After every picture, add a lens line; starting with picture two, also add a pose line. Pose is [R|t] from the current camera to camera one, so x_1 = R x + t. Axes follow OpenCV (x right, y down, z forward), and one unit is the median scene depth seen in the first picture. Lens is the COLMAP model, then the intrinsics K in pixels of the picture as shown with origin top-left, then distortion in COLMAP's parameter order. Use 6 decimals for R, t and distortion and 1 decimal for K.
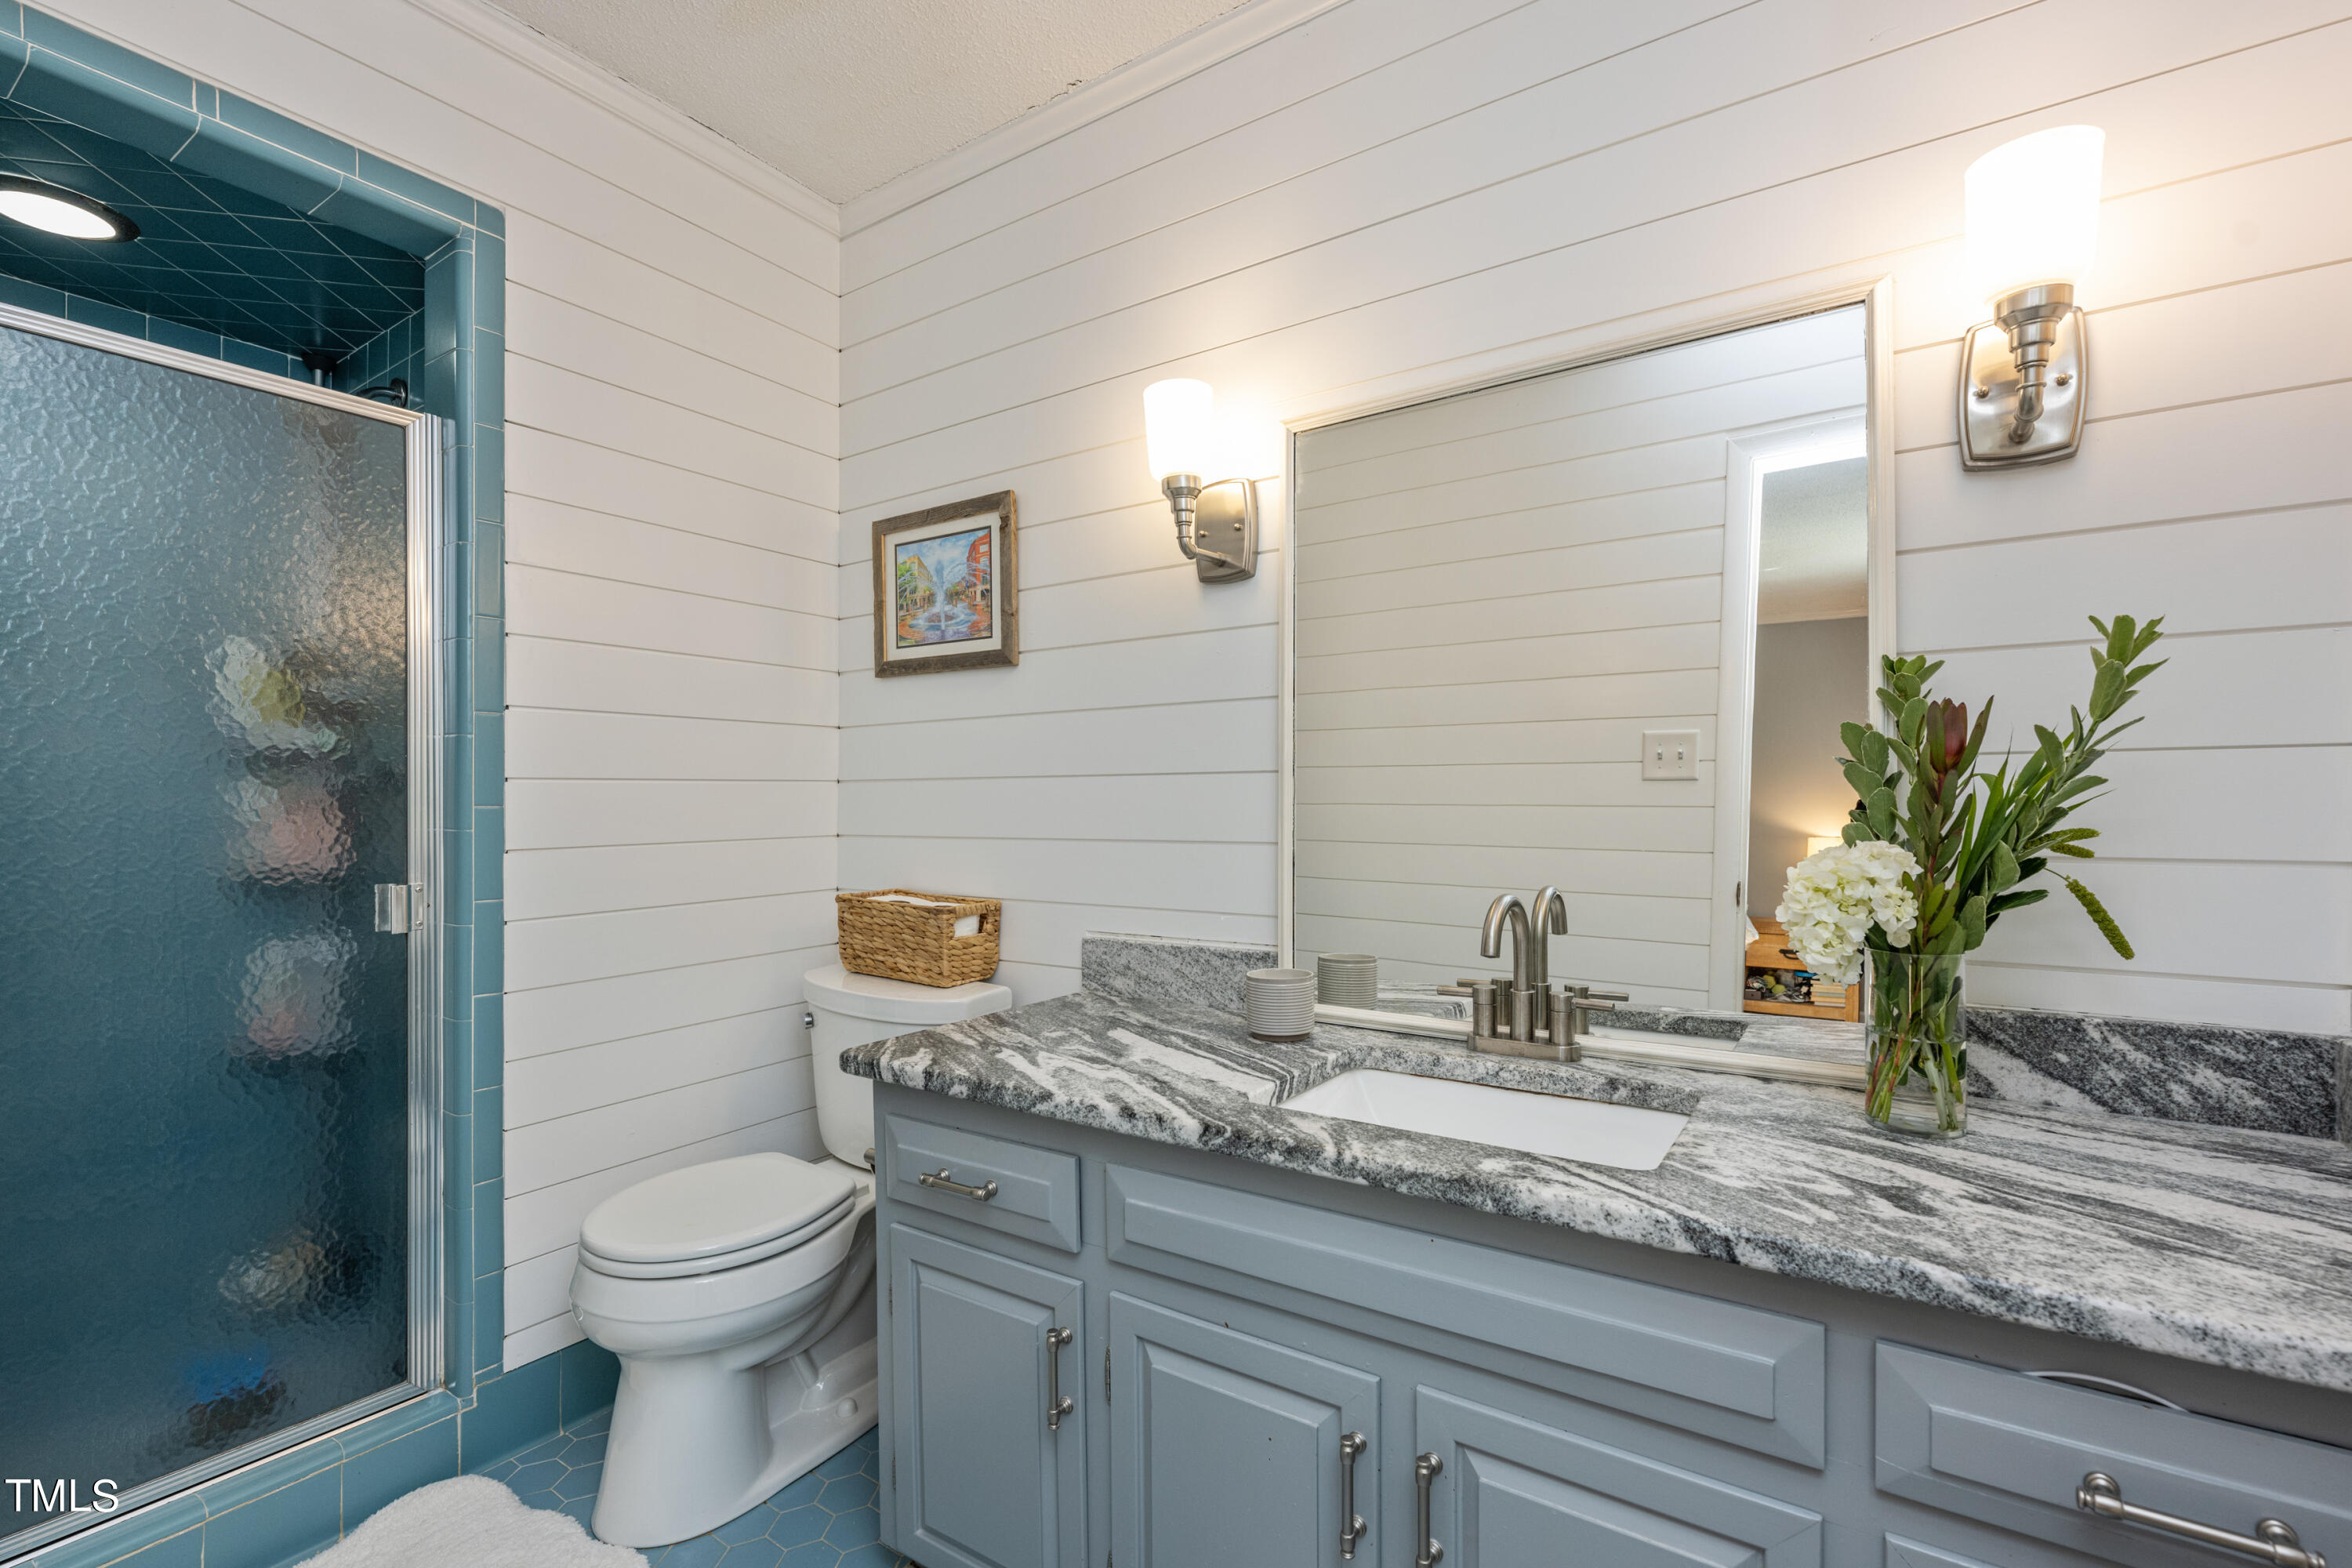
lens RADIAL K [[1029.9, 0, 1182.4], [0, 1029.9, 779.1], [0, 0, 1]] dist [-0.003277, -0.000631]
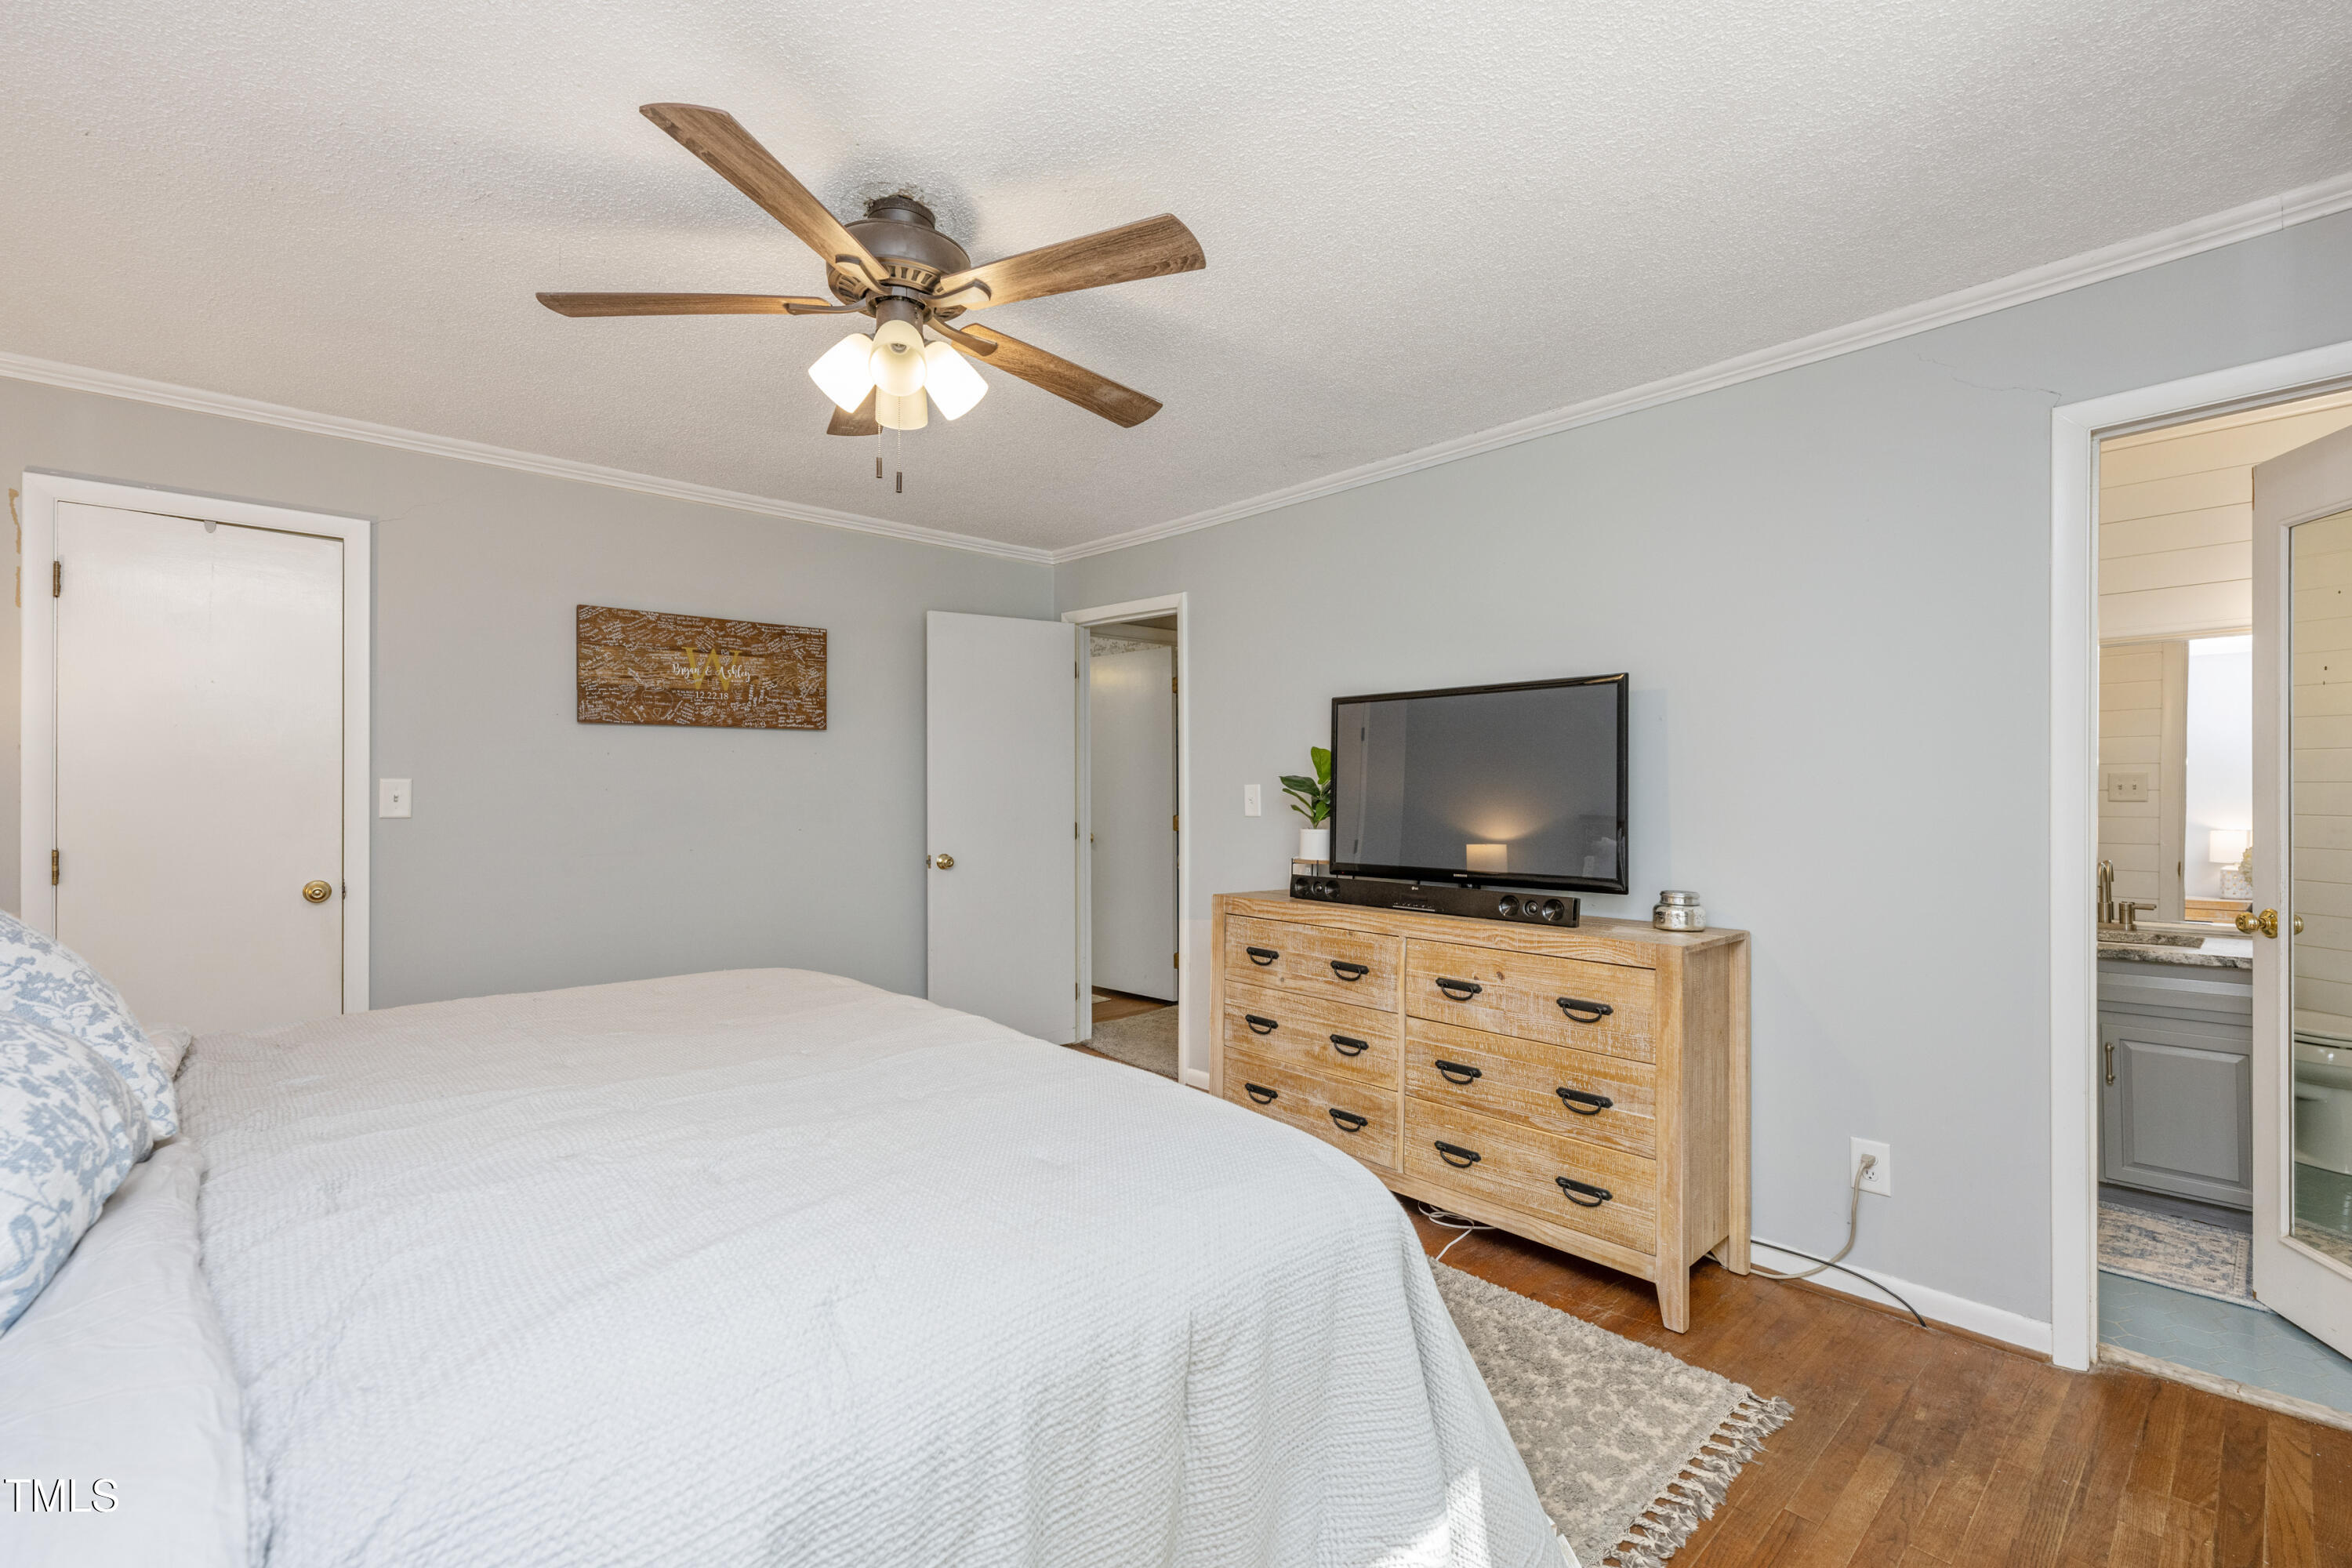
lens RADIAL K [[1029.9, 0, 1182.4], [0, 1029.9, 779.1], [0, 0, 1]] dist [-0.003277, -0.000631]
pose [[0.975808, -0.002352, -0.218617, -1.256884], [0.004088, 0.999964, 0.007489, -0.105965], [0.218592, -0.008201, 0.975782, -1.812854]]
